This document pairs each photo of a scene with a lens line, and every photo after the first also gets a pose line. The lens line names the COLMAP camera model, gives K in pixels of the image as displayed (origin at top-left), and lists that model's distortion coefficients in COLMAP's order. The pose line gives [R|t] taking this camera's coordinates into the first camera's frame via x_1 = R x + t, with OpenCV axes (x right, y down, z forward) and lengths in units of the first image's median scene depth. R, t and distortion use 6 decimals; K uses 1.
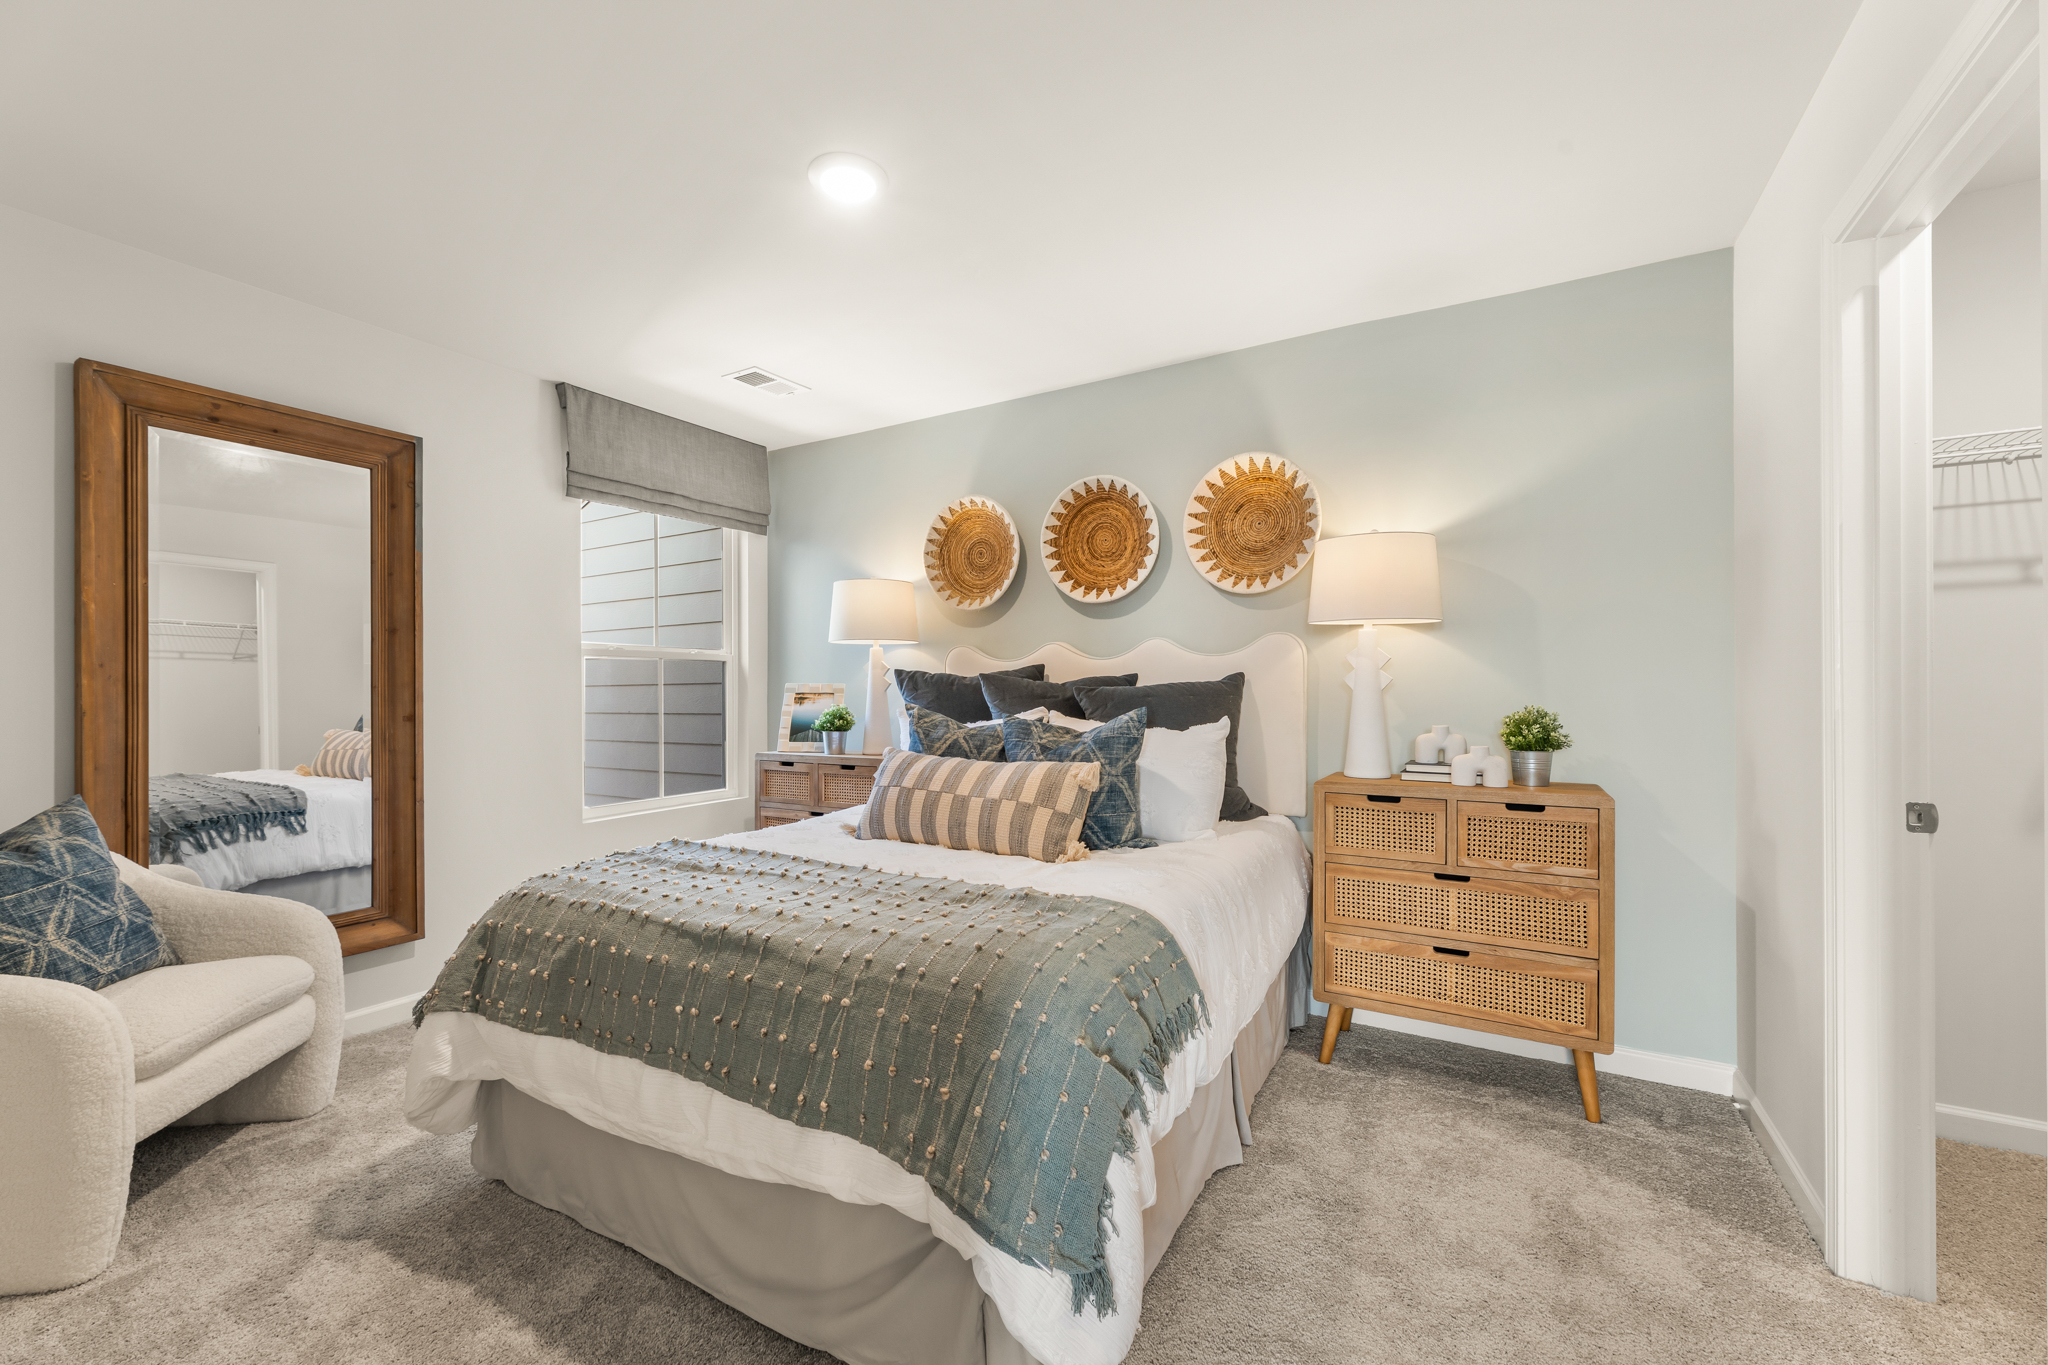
lens RADIAL K [[844.2, 0, 1027.6], [0, 844.2, 704.4], [0, 0, 1]] dist [-0.097773, 0.000042]
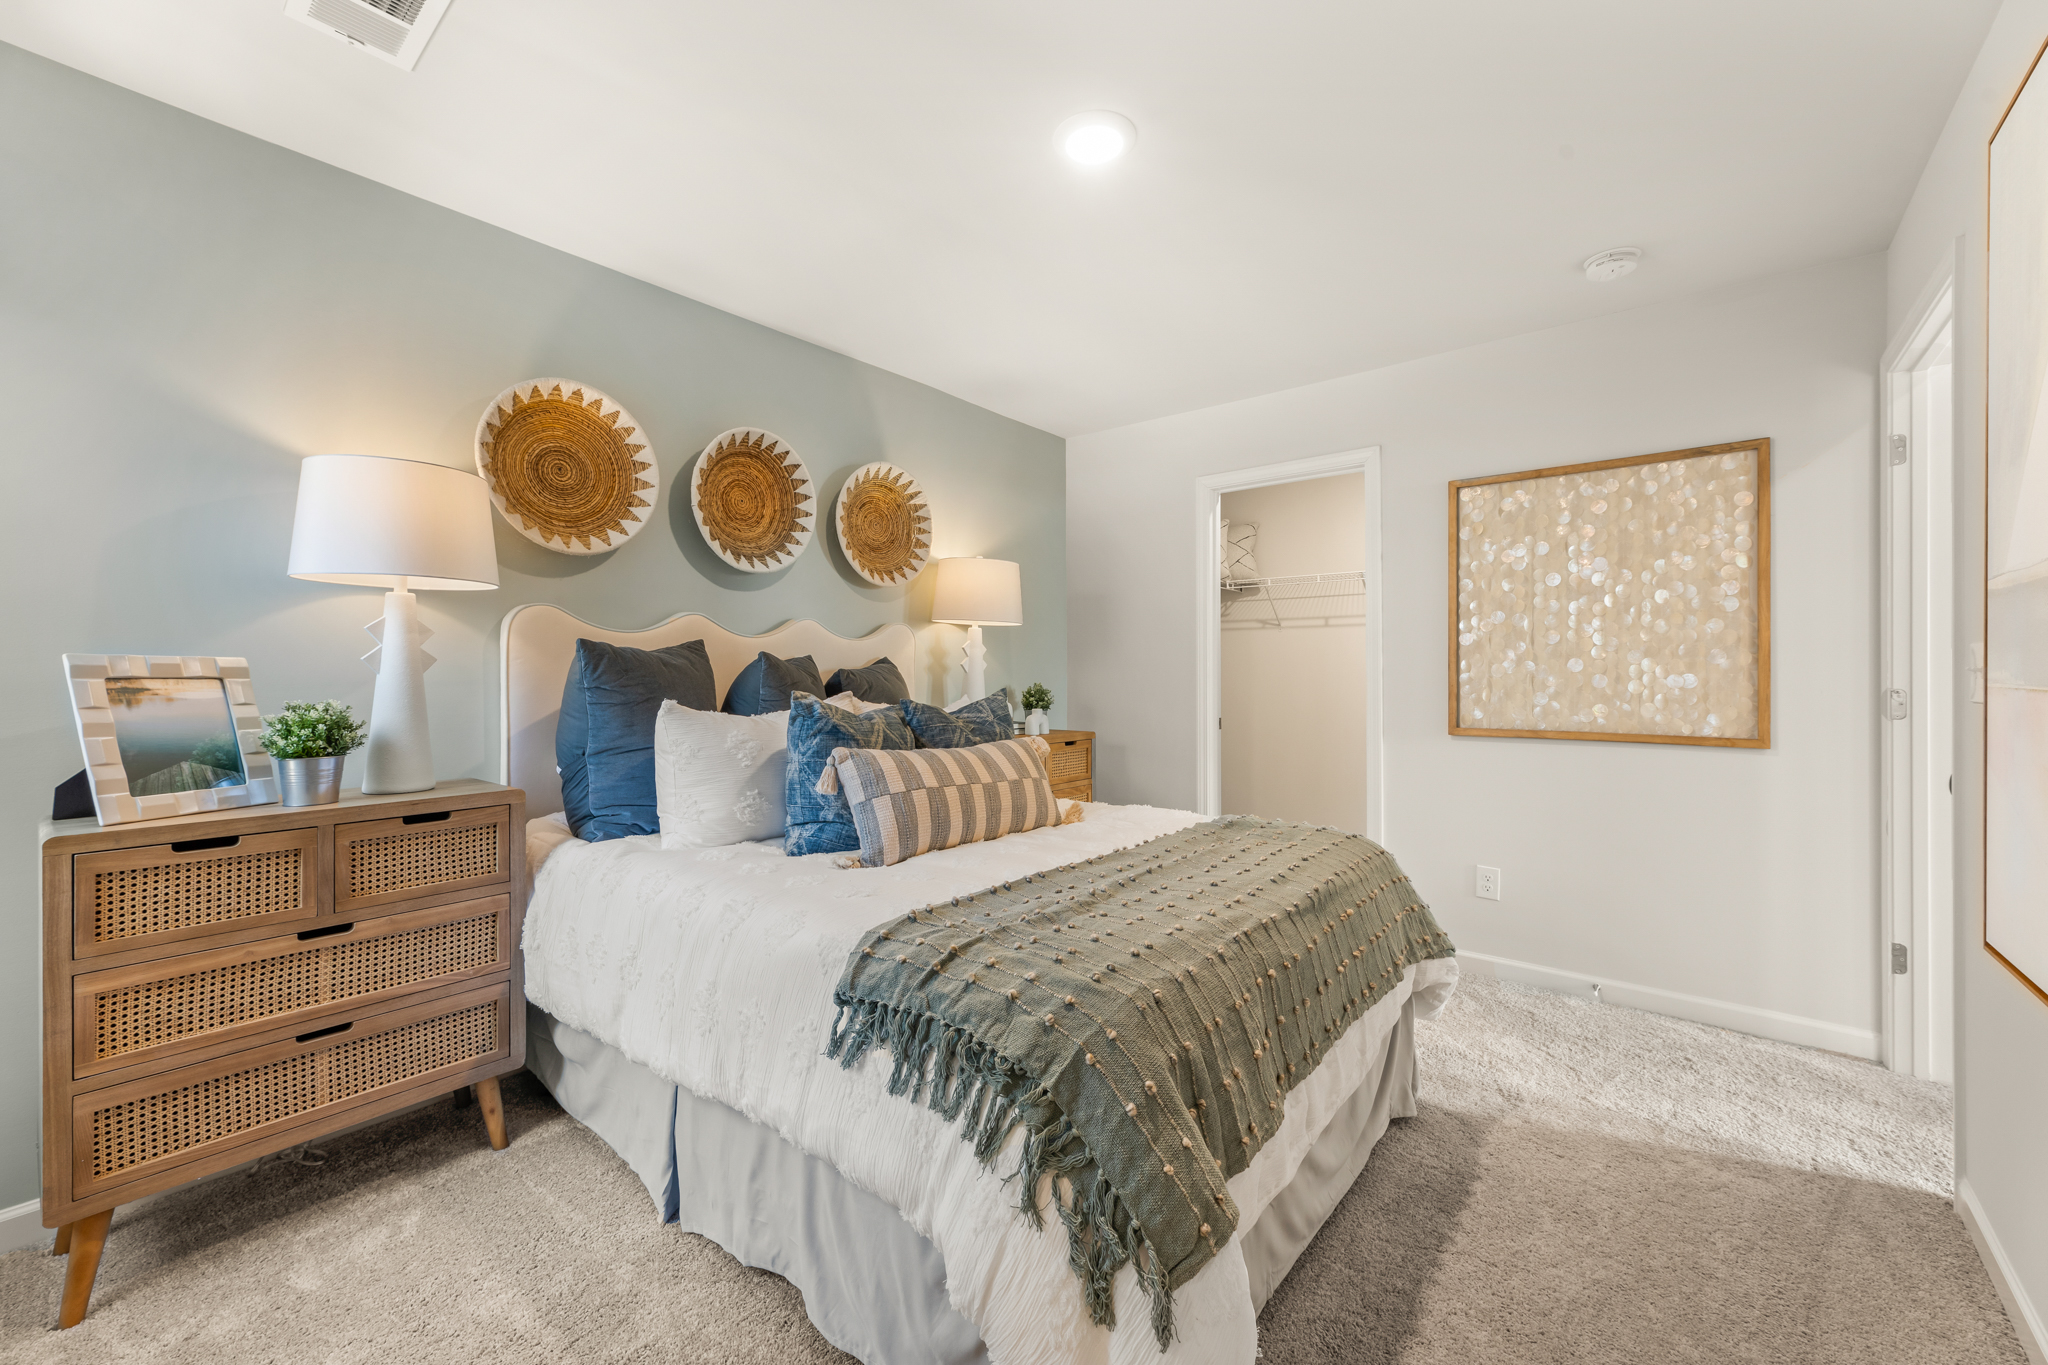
lens RADIAL K [[807.5, 0, 1024.0], [0, 807.5, 682.5], [0, 0, 1]] dist [0.000044, -0.000035]
pose [[0.202759, 0.005872, 0.979211, -0.634728], [0.035815, 0.999268, -0.013409, 0.011143], [-0.978573, 0.037789, 0.202401, 0.540539]]
